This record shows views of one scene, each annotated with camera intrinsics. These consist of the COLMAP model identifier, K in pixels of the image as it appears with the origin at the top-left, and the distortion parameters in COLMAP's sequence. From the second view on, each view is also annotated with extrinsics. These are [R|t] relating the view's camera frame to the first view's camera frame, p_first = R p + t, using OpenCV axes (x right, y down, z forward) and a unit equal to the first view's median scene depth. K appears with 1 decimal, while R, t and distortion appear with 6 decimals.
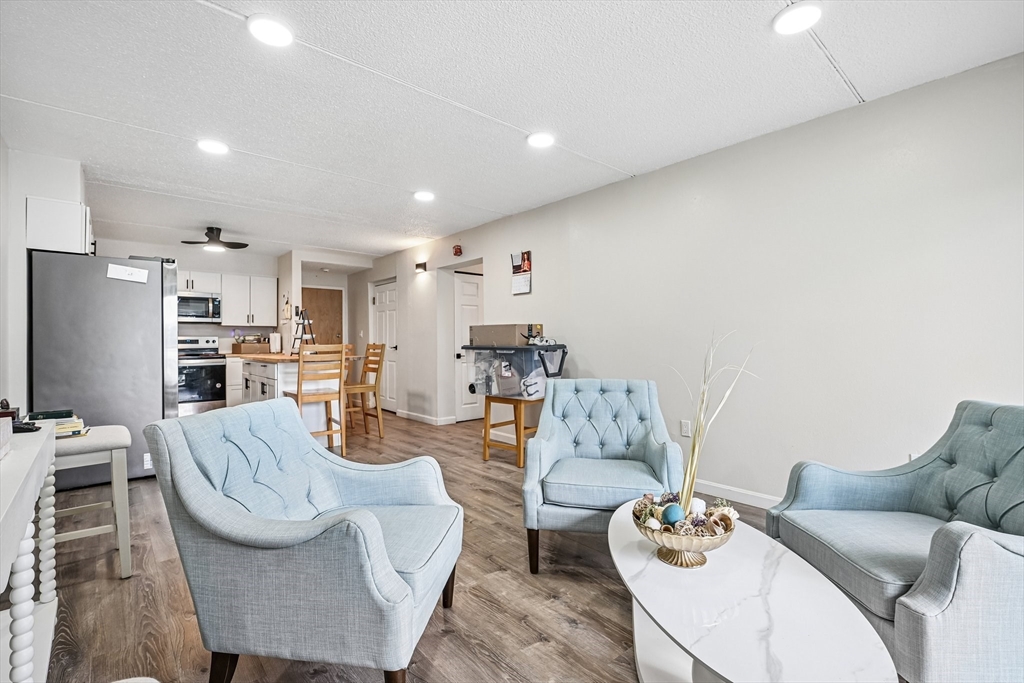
lens RADIAL K [[464.6, 0, 511.3], [0, 464.6, 340.5], [0, 0, 1]] dist [-0.002354, 0.000482]
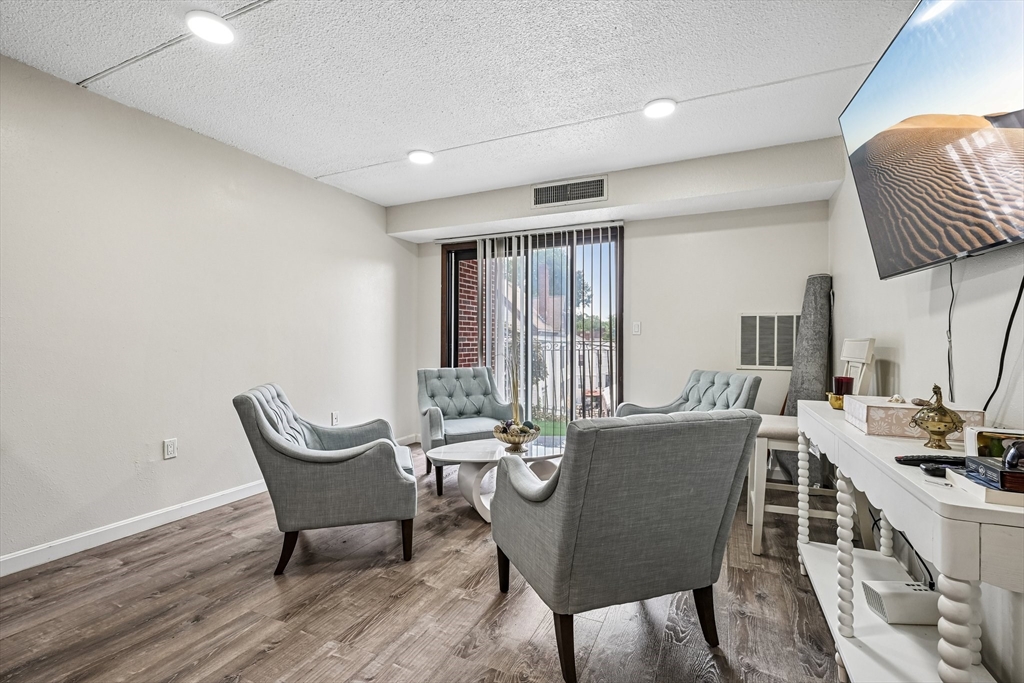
lens RADIAL K [[464.6, 0, 507.0], [0, 464.6, 339.6], [0, 0, 1]] dist [-0.002354, 0.000482]
pose [[-0.403133, 0.007659, 0.915109, -0.325512], [0.001012, 0.999968, -0.007924, 0.002813], [-0.915141, -0.002268, -0.403128, 0.416829]]
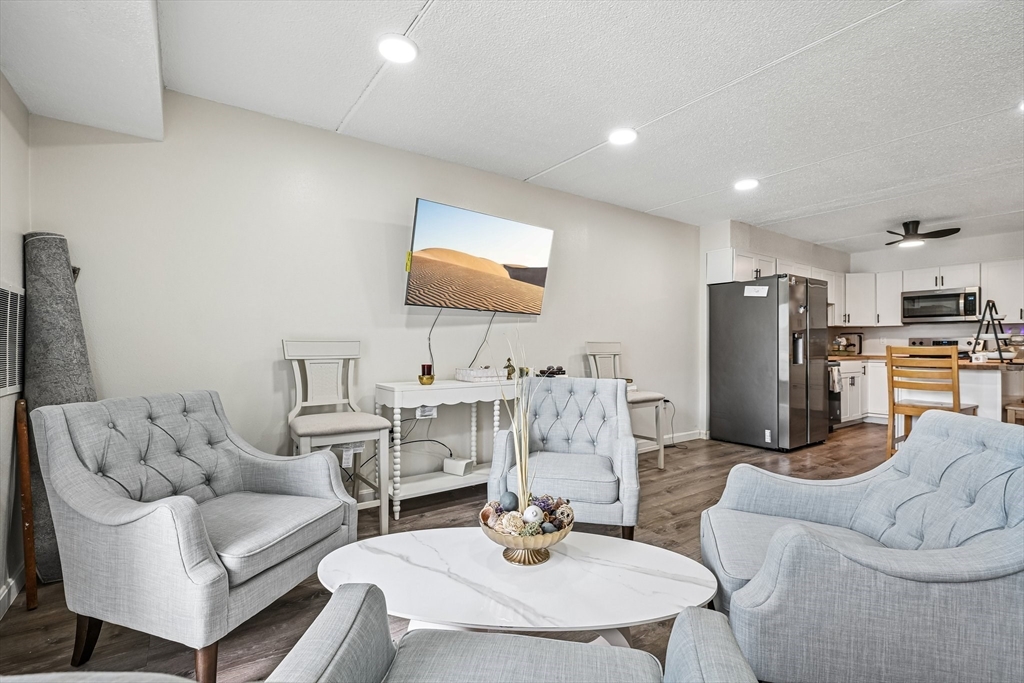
lens RADIAL K [[464.6, 0, 512.3], [0, 464.6, 342.1], [0, 0, 1]] dist [-0.002354, 0.000482]
pose [[-0.103158, 0.001462, -0.994664, 0.310713], [-0.001943, 0.999997, 0.001672, 0.000637], [0.994663, 0.002105, -0.103155, 0.243101]]
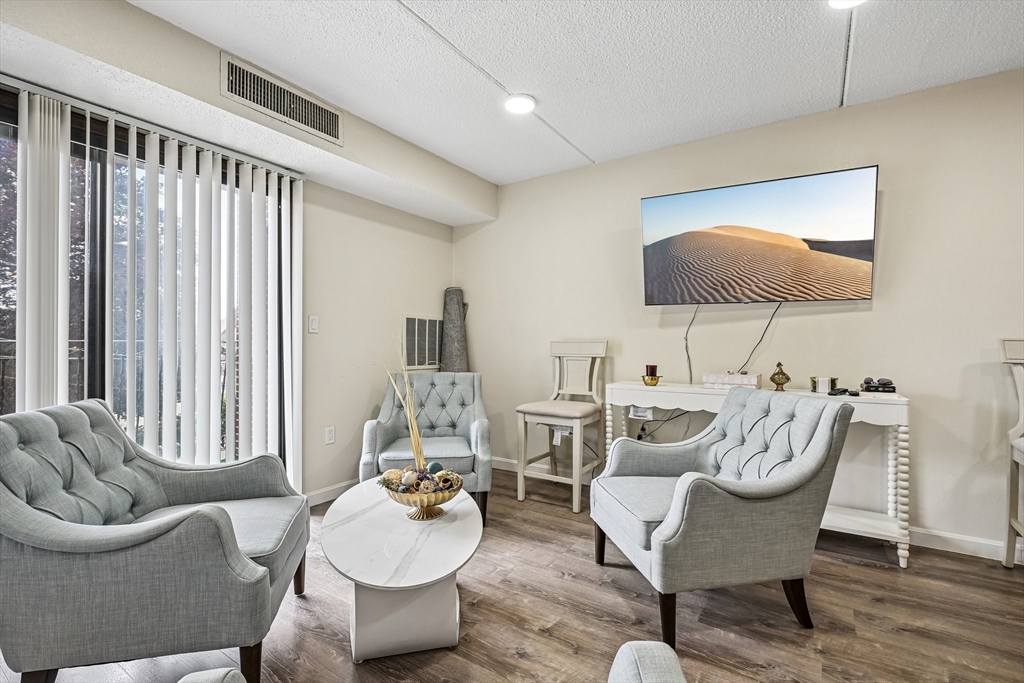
lens RADIAL K [[464.6, 0, 514.8], [0, 464.6, 340.5], [0, 0, 1]] dist [-0.002354, 0.000482]
pose [[-0.963276, -0.000393, -0.268514, 0.106191], [0.002594, 0.999939, -0.010768, 0.004618], [0.268502, -0.011069, -0.963216, 0.512500]]
